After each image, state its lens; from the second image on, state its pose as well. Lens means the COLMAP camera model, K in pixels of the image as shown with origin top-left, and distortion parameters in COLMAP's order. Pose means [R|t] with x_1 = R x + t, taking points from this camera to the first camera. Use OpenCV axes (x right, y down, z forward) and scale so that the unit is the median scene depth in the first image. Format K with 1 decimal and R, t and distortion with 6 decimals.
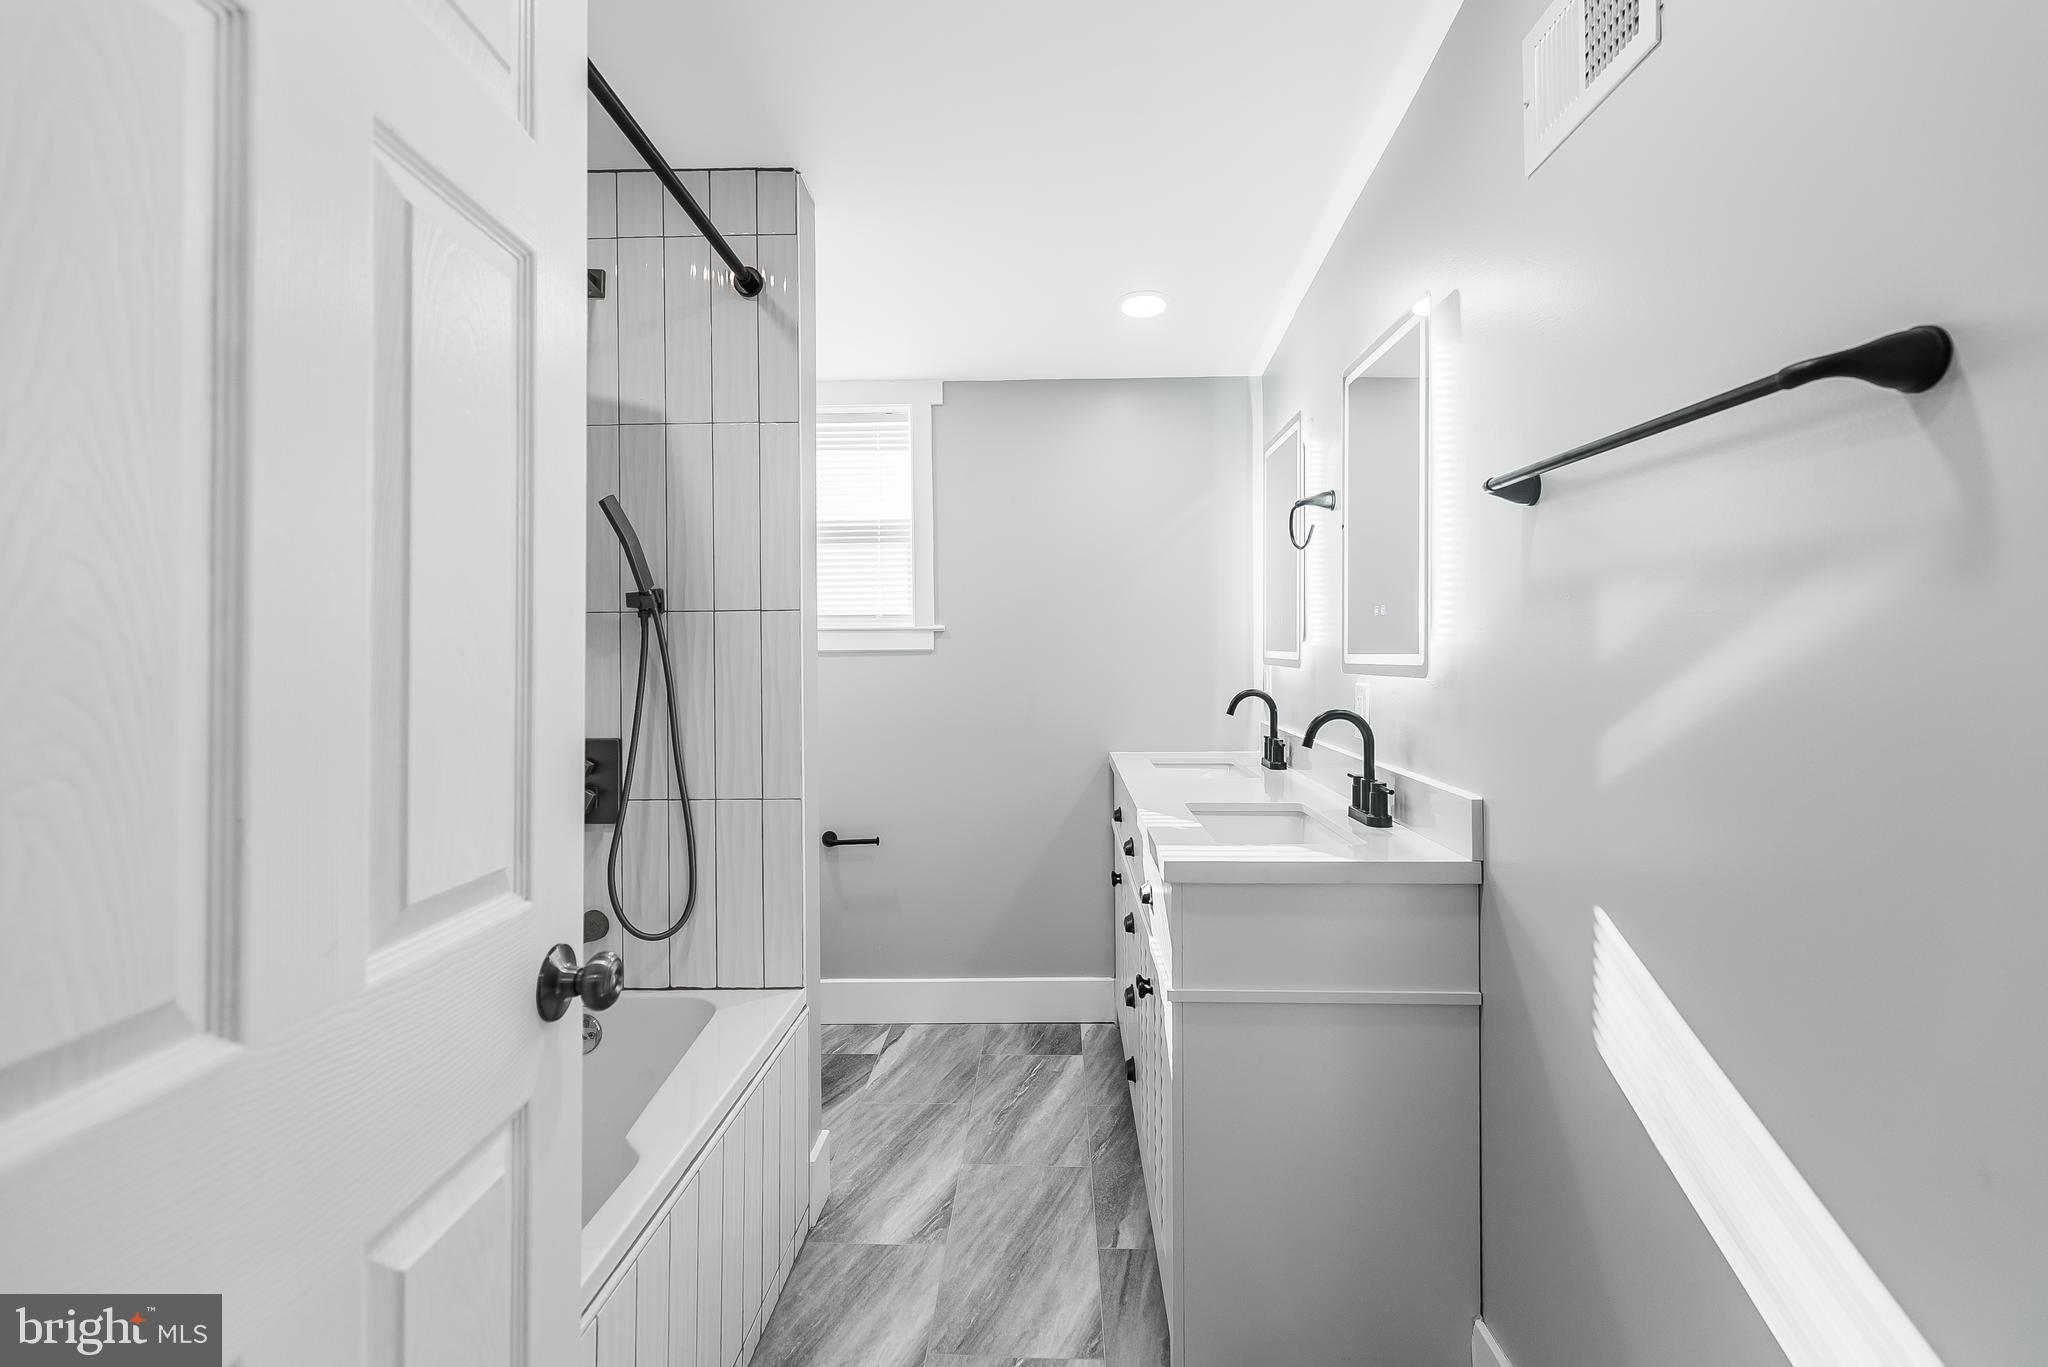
lens RADIAL K [[921.8, 0, 1027.2], [0, 921.8, 670.7], [0, 0, 1]] dist [-0.008281, -0.000047]
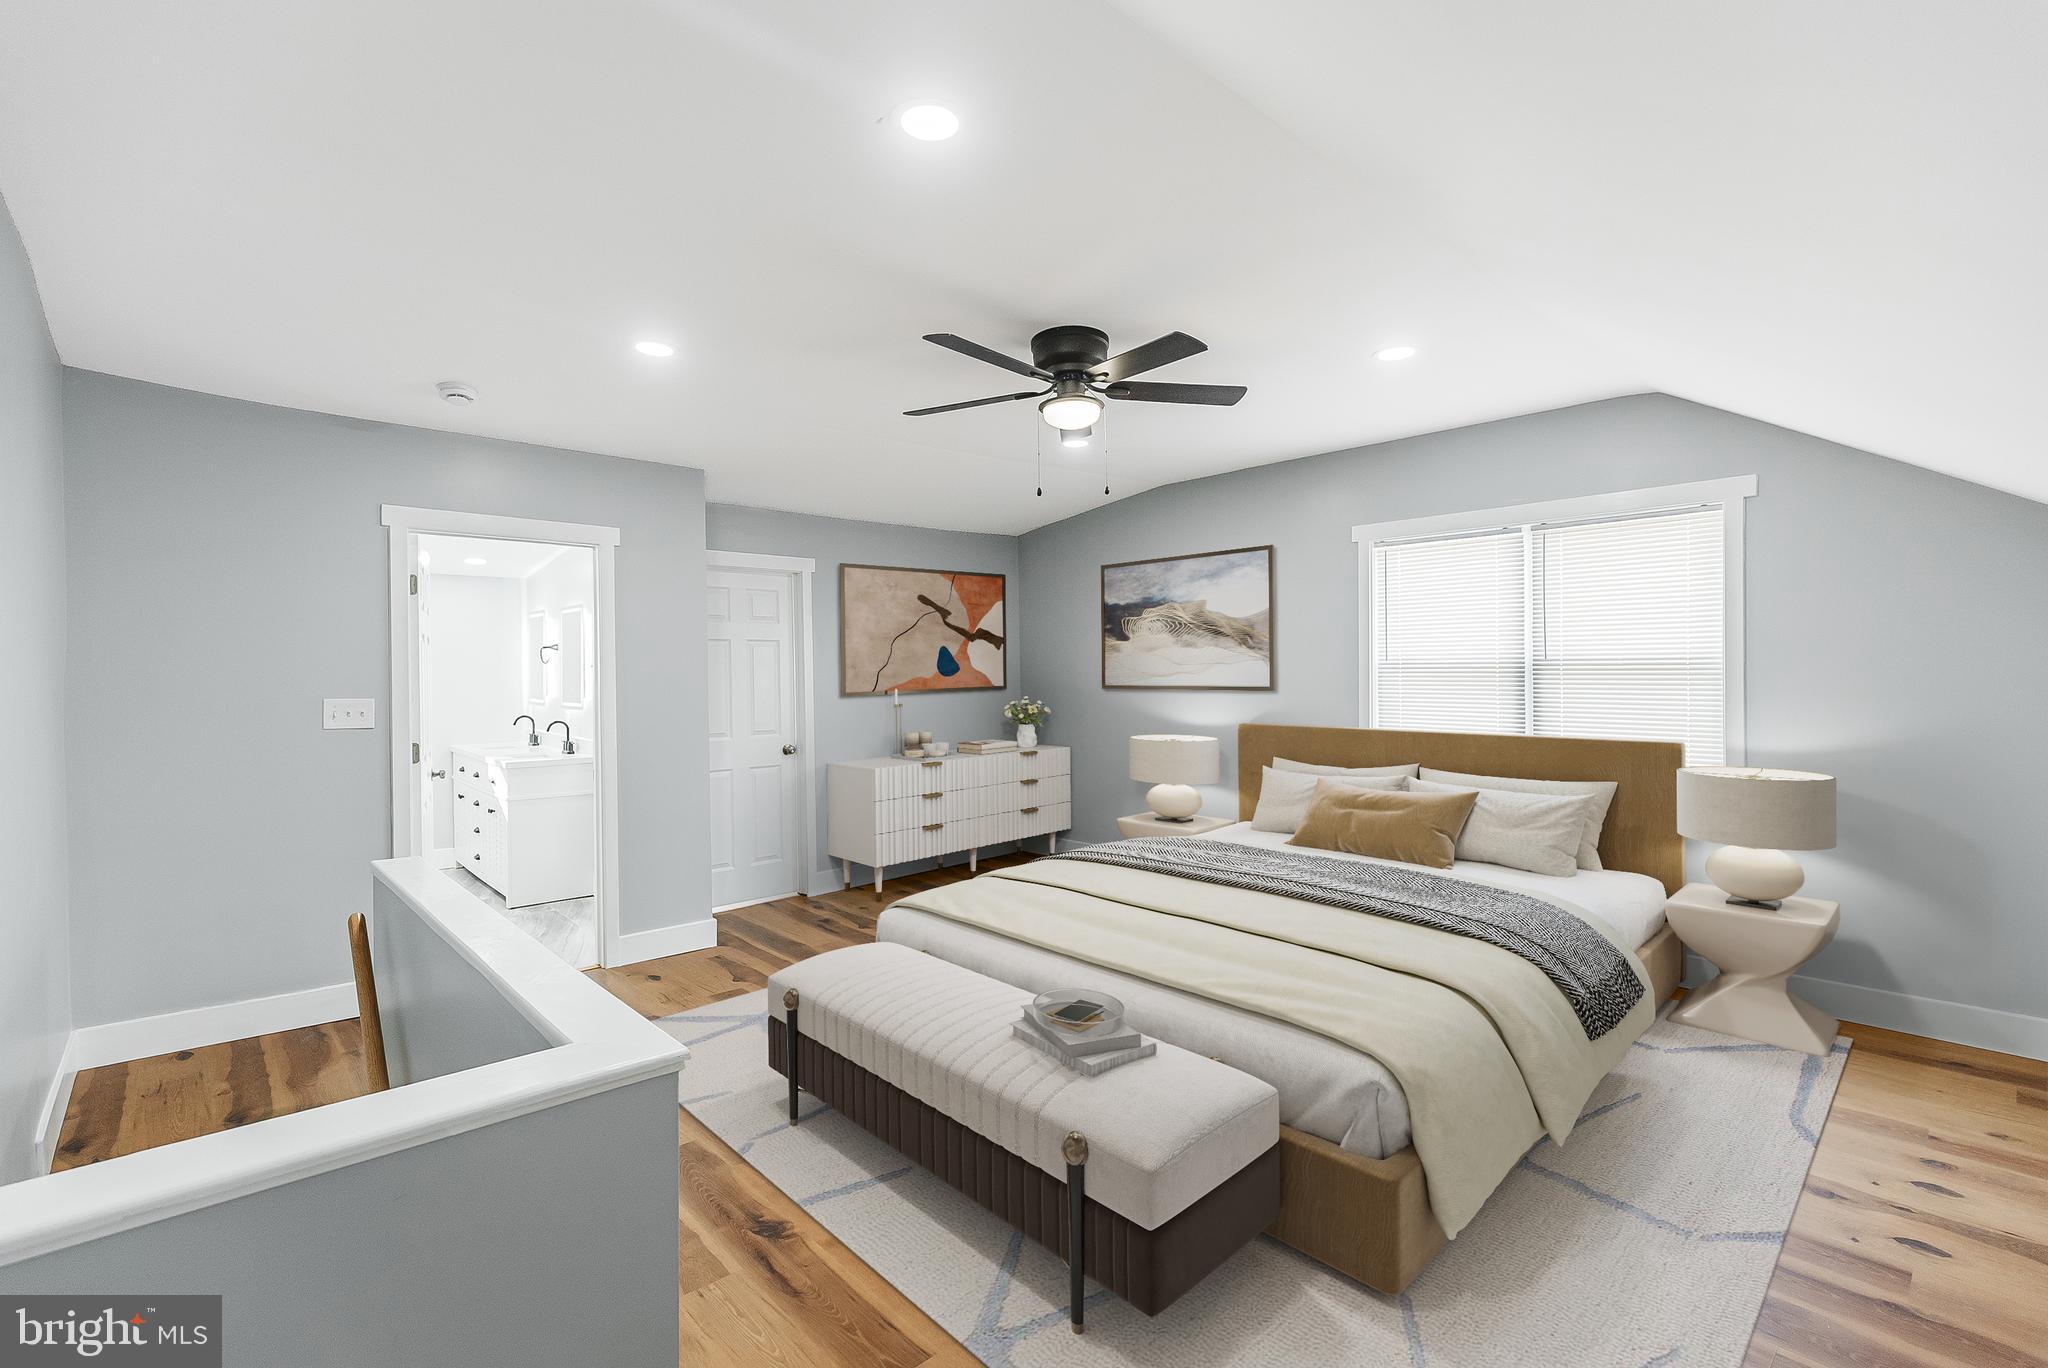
lens RADIAL K [[921.8, 0, 1026.9], [0, 921.8, 686.4], [0, 0, 1]] dist [-0.008281, -0.000047]
pose [[0.717361, -0.004572, 0.696687, -0.566914], [0.009656, 0.999948, -0.003380, -0.039240], [-0.696635, 0.009152, 0.717367, -1.917959]]
